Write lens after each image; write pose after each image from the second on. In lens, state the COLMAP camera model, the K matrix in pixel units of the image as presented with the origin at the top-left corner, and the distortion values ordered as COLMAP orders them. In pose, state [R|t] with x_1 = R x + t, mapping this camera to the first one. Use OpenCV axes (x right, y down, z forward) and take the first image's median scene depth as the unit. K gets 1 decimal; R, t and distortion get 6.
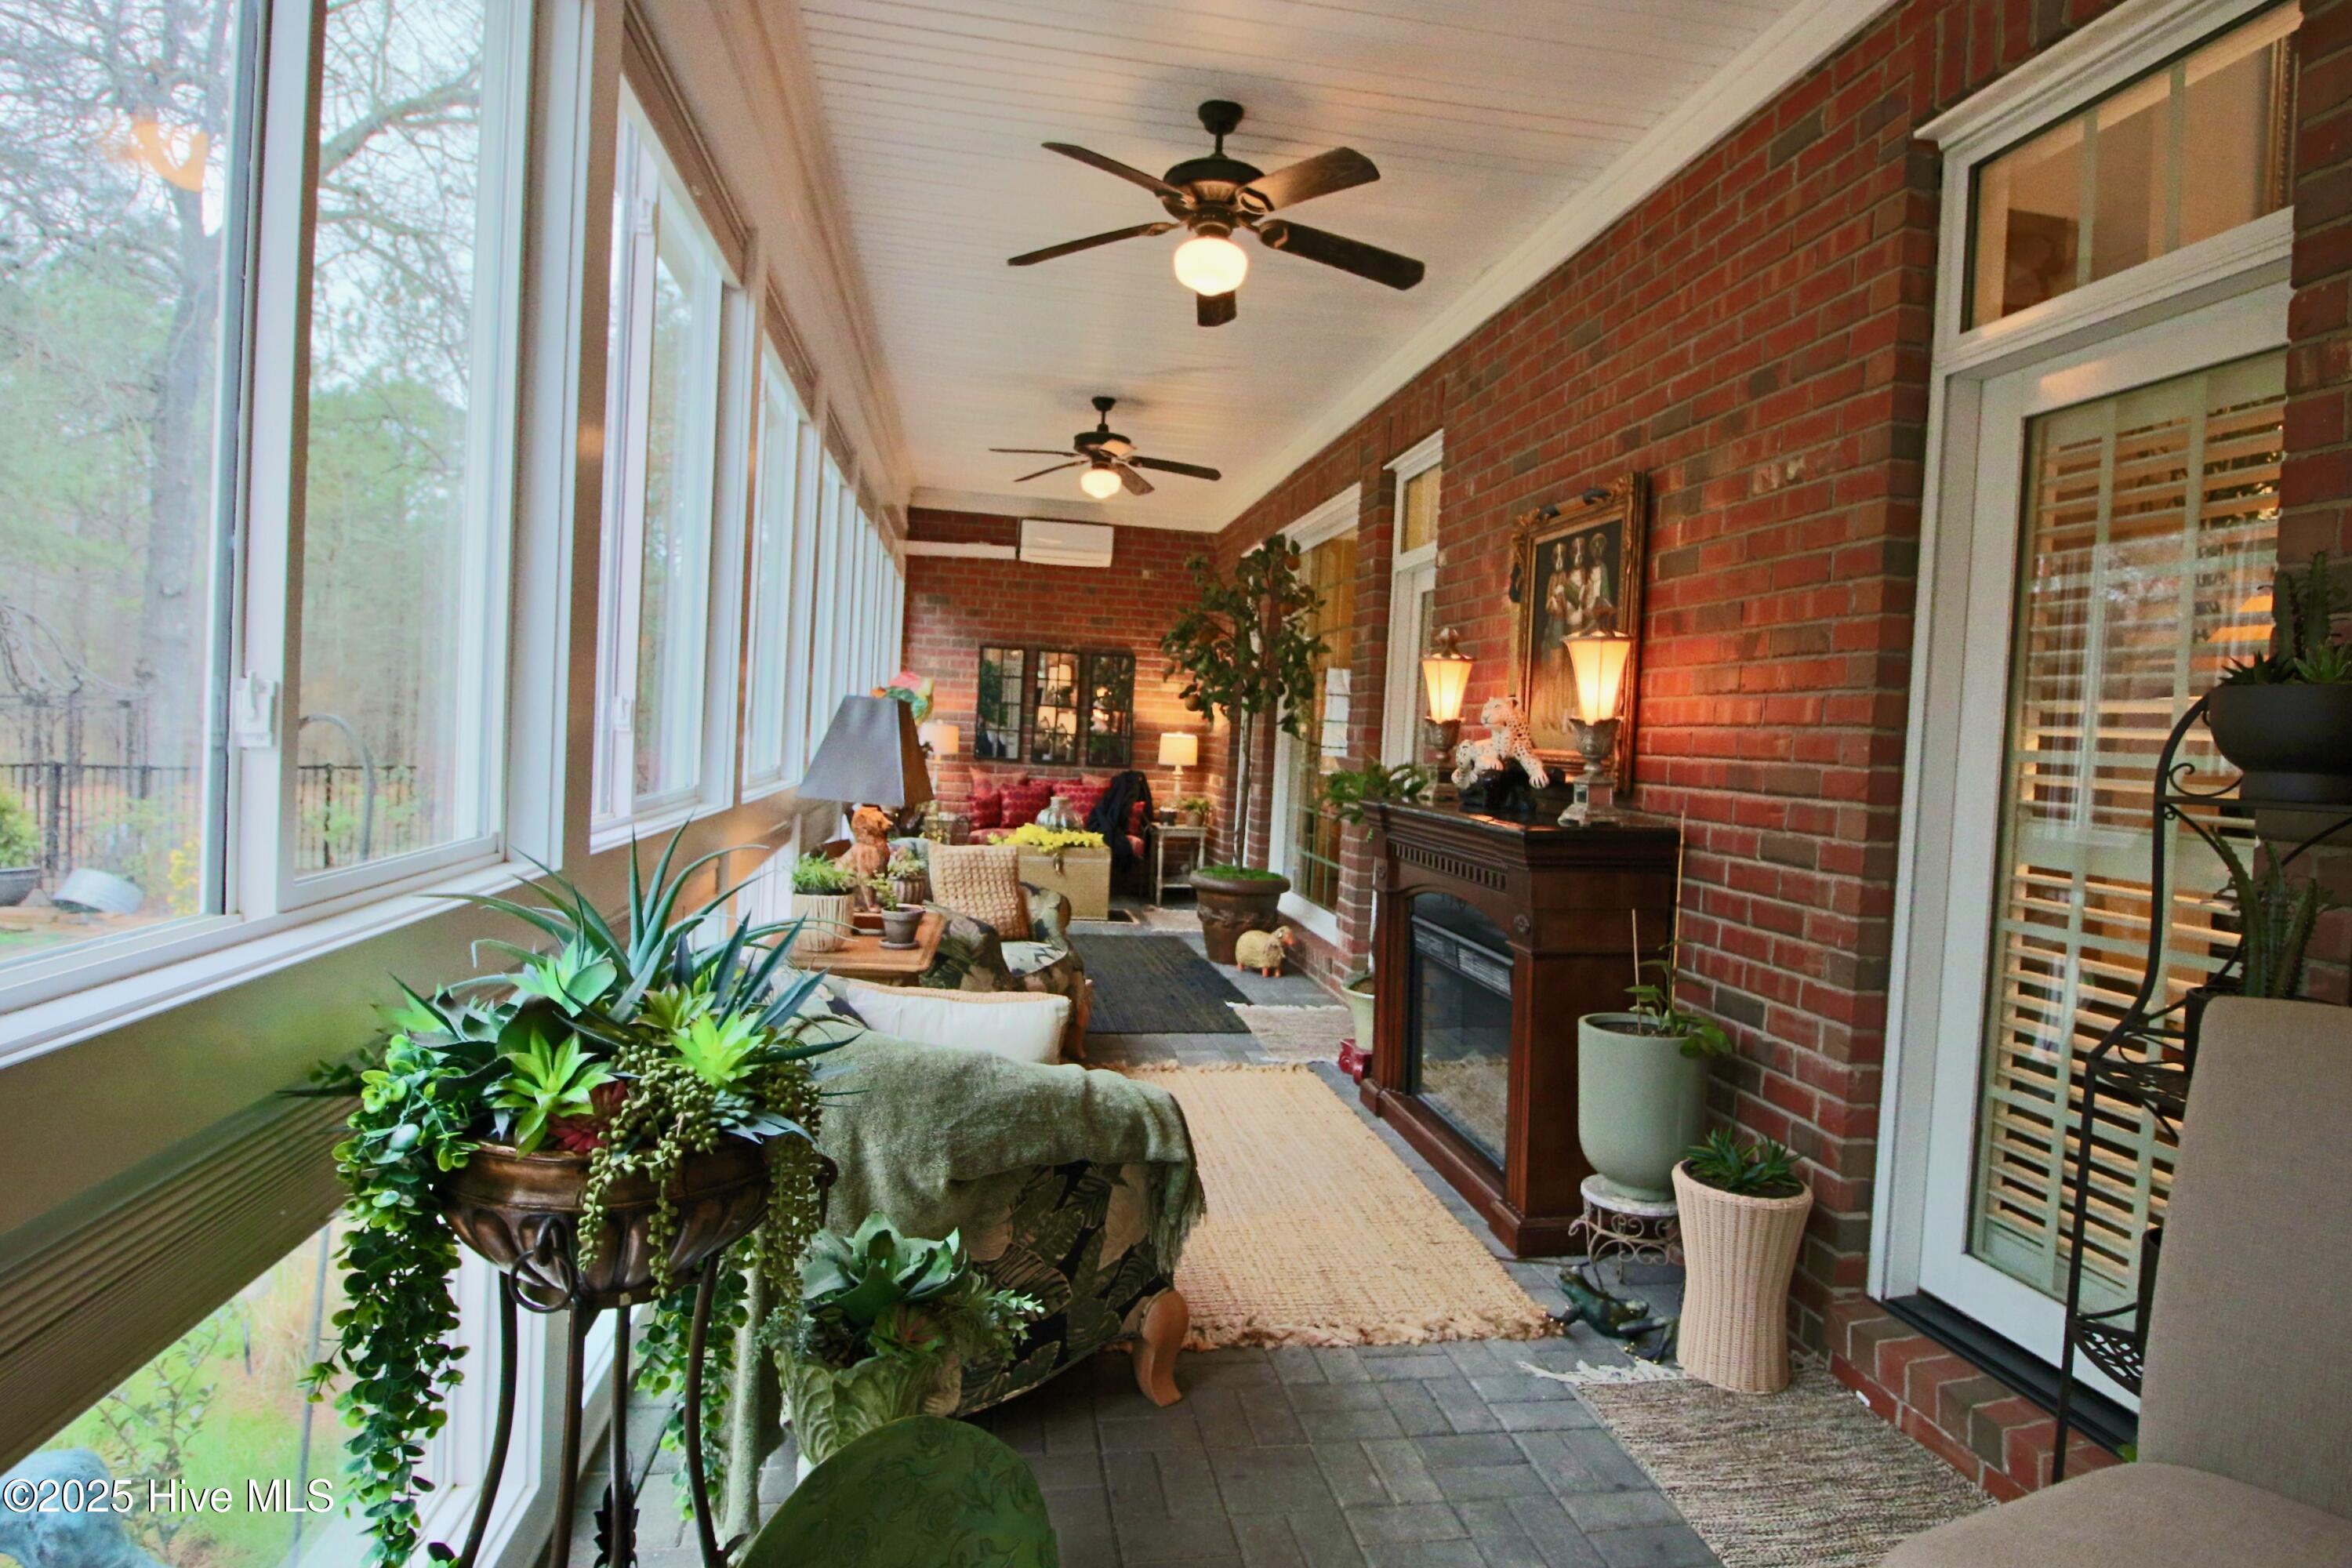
lens RADIAL K [[1188.5, 0, 1167.8], [0, 1188.5, 755.7], [0, 0, 1]] dist [0.017687, -0.035451]
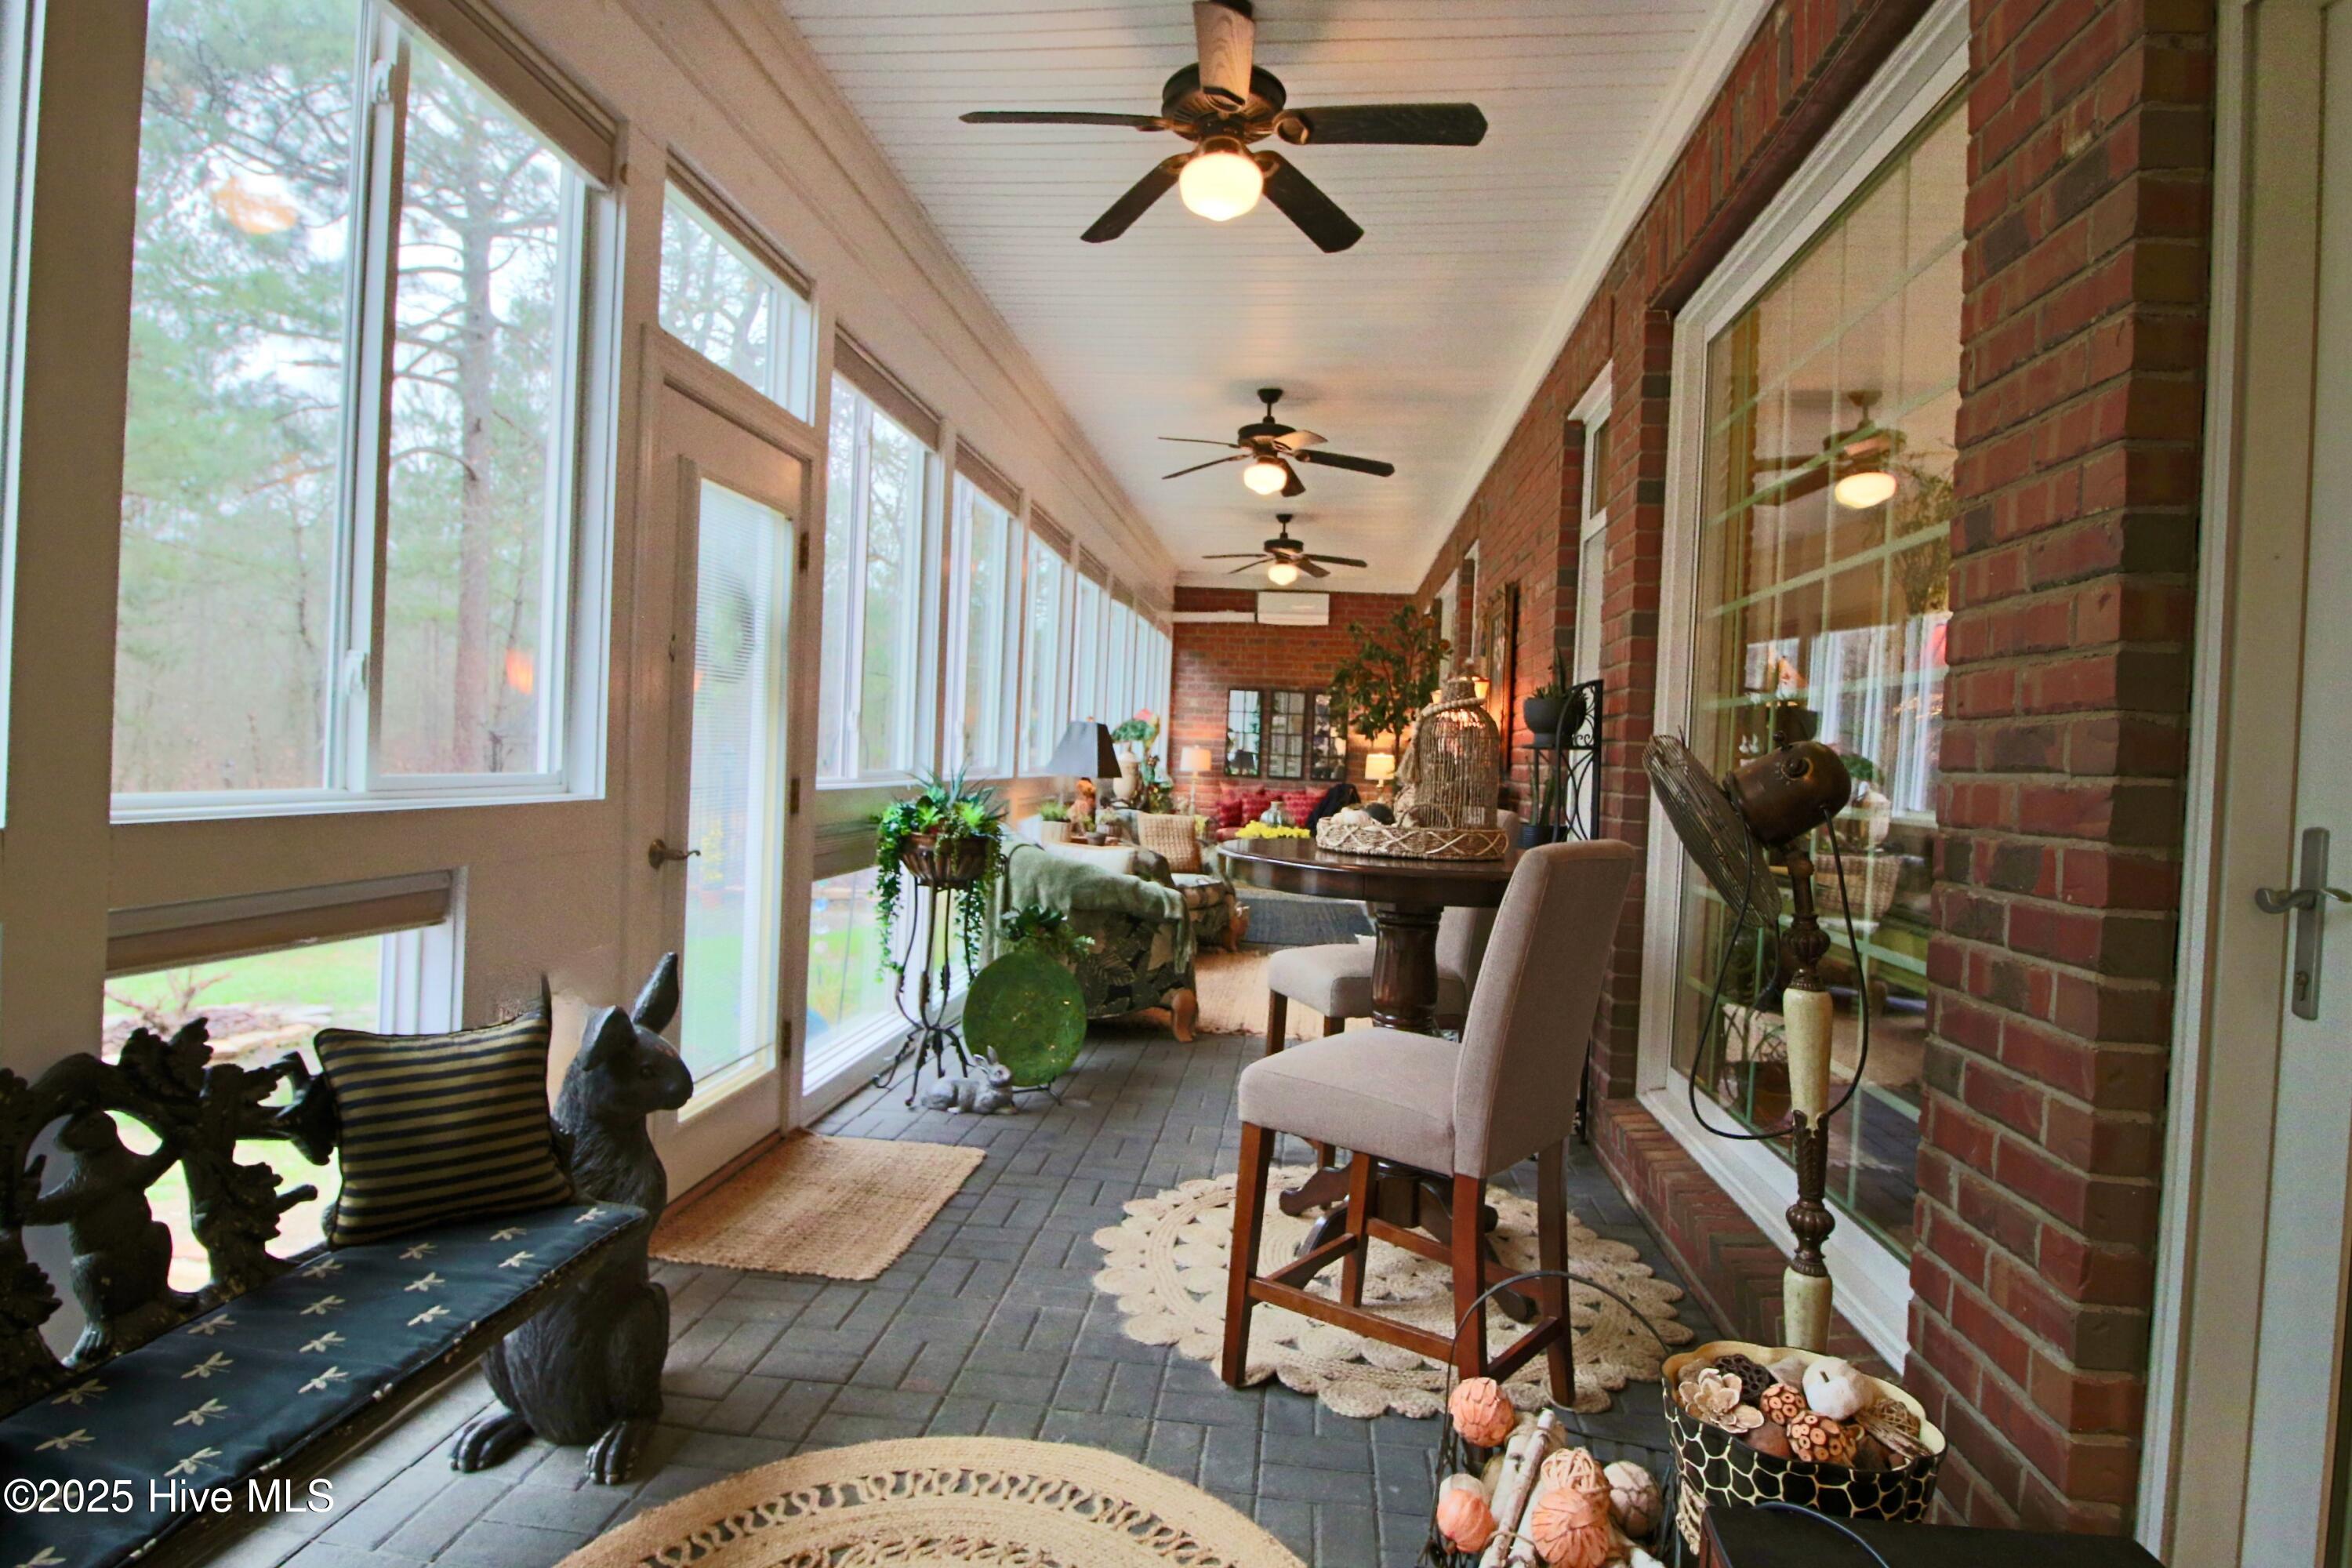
lens RADIAL K [[1188.5, 0, 1167.8], [0, 1188.5, 755.7], [0, 0, 1]] dist [0.017687, -0.035451]
pose [[0.960144, -0.009365, -0.279348, 0.164469], [0.000341, 0.999477, -0.032338, 0.026807], [0.279505, 0.030954, 0.959645, -0.312987]]
